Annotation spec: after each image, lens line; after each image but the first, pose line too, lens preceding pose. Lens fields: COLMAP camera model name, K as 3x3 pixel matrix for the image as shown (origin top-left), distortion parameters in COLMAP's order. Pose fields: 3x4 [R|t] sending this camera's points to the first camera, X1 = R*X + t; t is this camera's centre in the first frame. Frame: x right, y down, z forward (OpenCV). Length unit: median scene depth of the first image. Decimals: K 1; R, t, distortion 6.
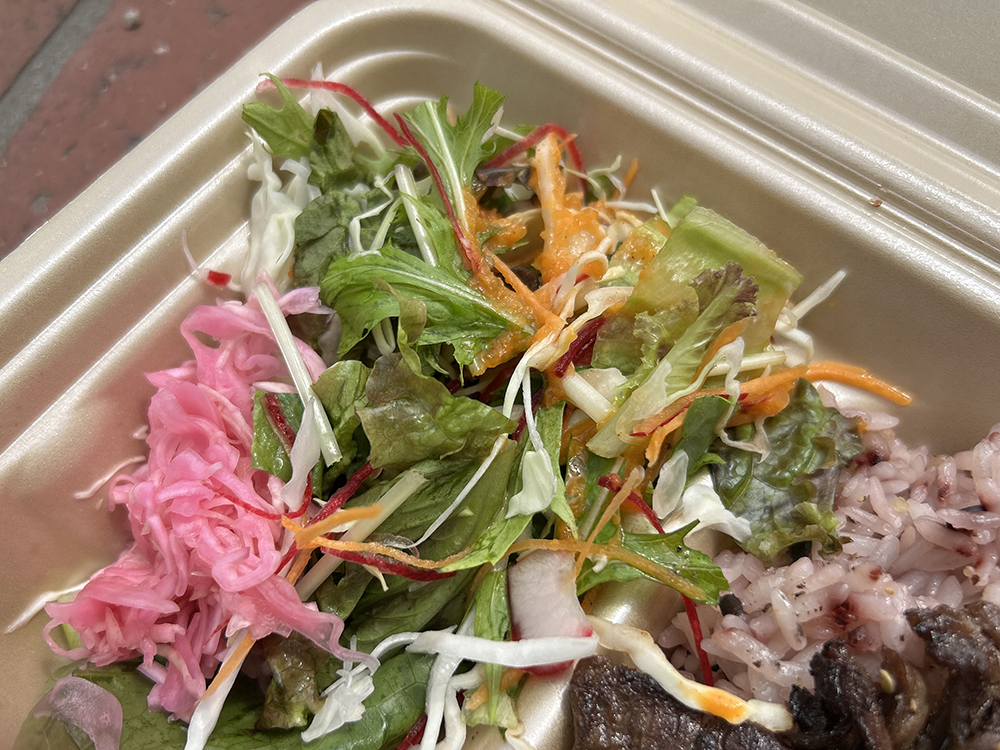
lens RADIAL K [[980.5, 0, 468.3], [0, 980.5, 440.4], [0, 0, 1]] dist [-0.007412, -0.022402]
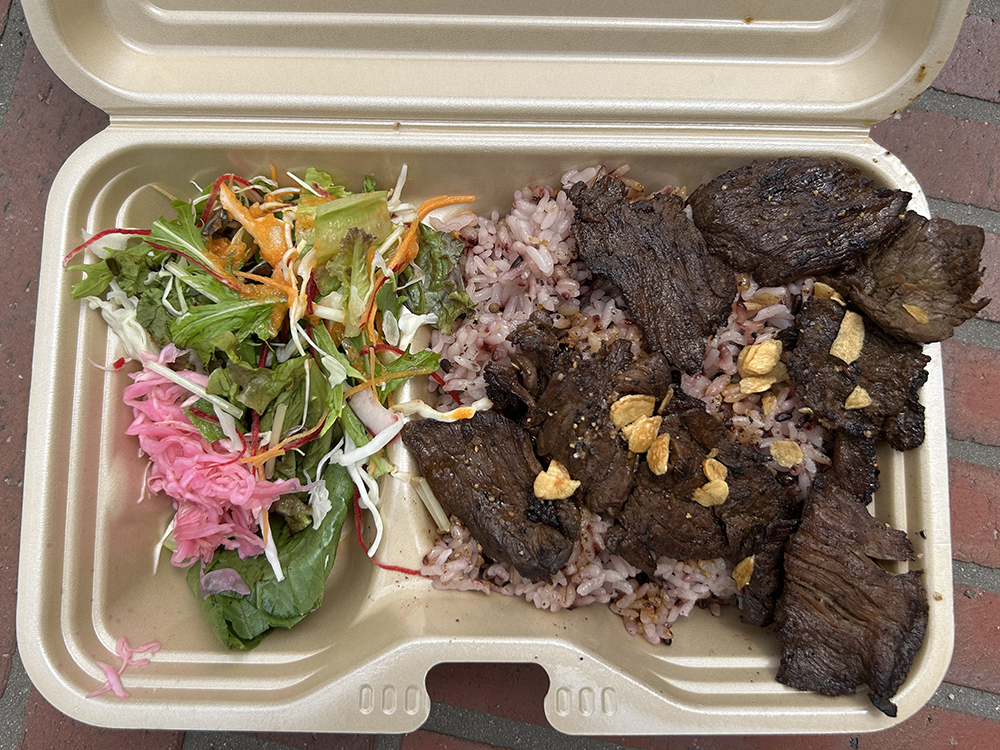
lens RADIAL K [[831.6, 0, 473.6], [0, 831.6, 371.0], [0, 0, 1]] dist [0.000524, -0.005959]
pose [[0.814684, -0.578170, 0.044835, 0.214240], [0.526083, 0.769386, 0.362327, -0.402152], [-0.243982, -0.271595, 0.930972, -0.620005]]
